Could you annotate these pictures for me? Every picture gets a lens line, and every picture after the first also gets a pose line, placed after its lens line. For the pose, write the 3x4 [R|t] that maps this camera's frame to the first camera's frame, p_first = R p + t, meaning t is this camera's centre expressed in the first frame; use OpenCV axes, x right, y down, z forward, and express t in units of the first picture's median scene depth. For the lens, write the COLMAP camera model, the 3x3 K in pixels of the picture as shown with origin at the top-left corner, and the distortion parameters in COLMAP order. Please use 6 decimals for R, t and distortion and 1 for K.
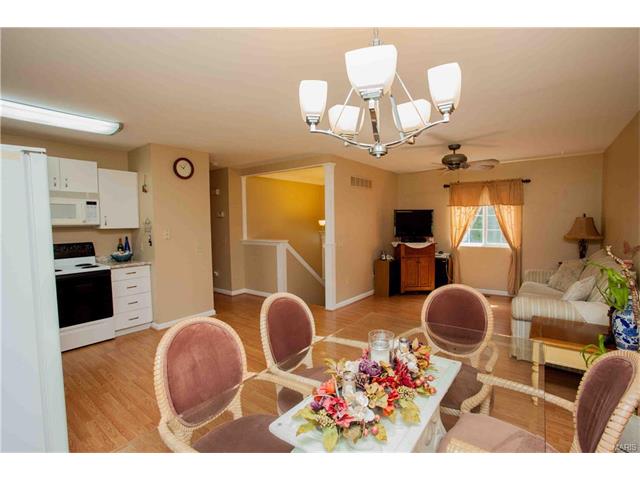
lens RADIAL K [[316.6, 0, 320.0], [0, 316.6, 240.0], [0, 0, 1]] dist [-0.001640, 0.000749]
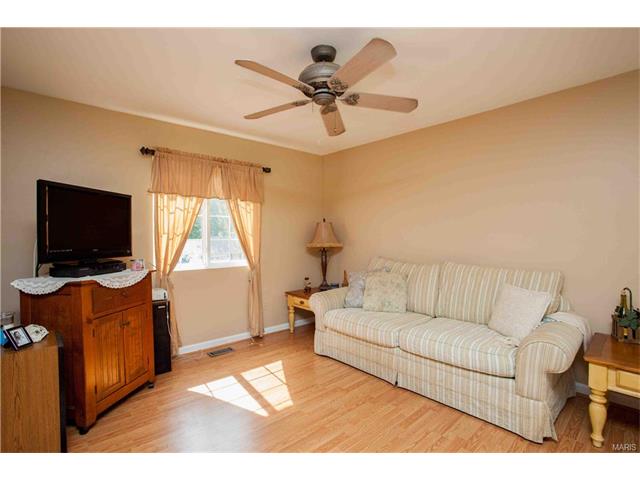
lens RADIAL K [[316.6, 0, 320.0], [0, 316.6, 240.0], [0, 0, 1]] dist [-0.001640, 0.000749]
pose [[0.199001, -0.009645, 0.979952, -0.028602], [0.064592, 0.997906, -0.003296, -0.016971], [-0.977868, 0.063953, 0.199208, 0.735702]]
